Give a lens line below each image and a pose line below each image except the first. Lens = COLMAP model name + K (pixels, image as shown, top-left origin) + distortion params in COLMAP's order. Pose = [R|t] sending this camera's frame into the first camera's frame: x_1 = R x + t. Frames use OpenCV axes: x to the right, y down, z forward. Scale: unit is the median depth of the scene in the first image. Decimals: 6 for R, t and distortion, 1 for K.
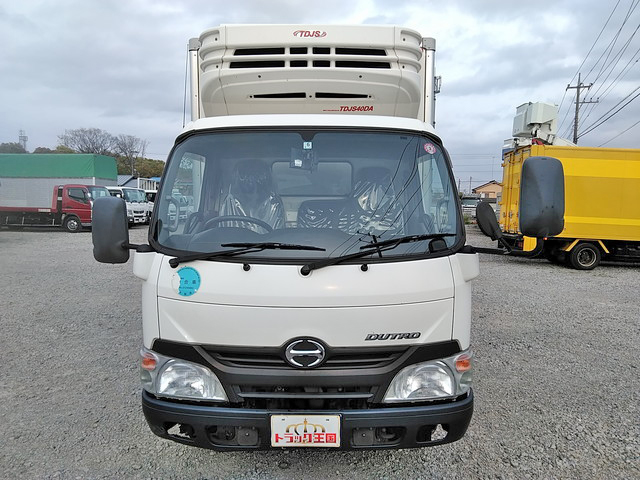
lens RADIAL K [[483.4, 0, 320.0], [0, 483.4, 240.0], [0, 0, 1]] dist [0.022446, -0.004894]
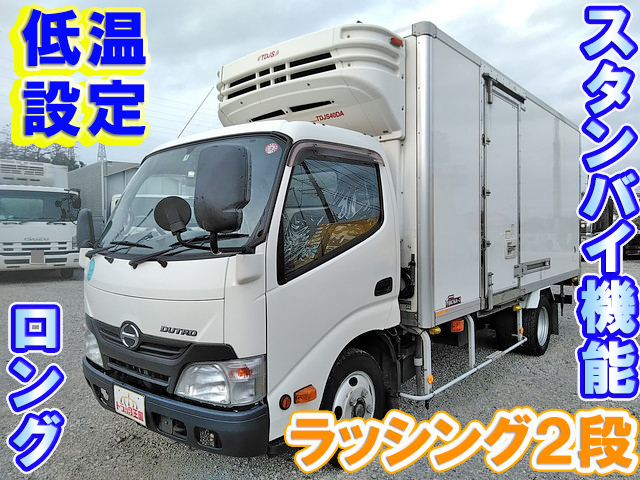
lens RADIAL K [[483.4, 0, 320.0], [0, 483.4, 240.0], [0, 0, 1]] dist [0.022446, -0.004894]
pose [[0.766587, 0.005484, -0.642117, 1.041366], [-0.042897, 0.998167, -0.042688, 0.033864], [0.640706, 0.060269, 0.765417, 0.378984]]
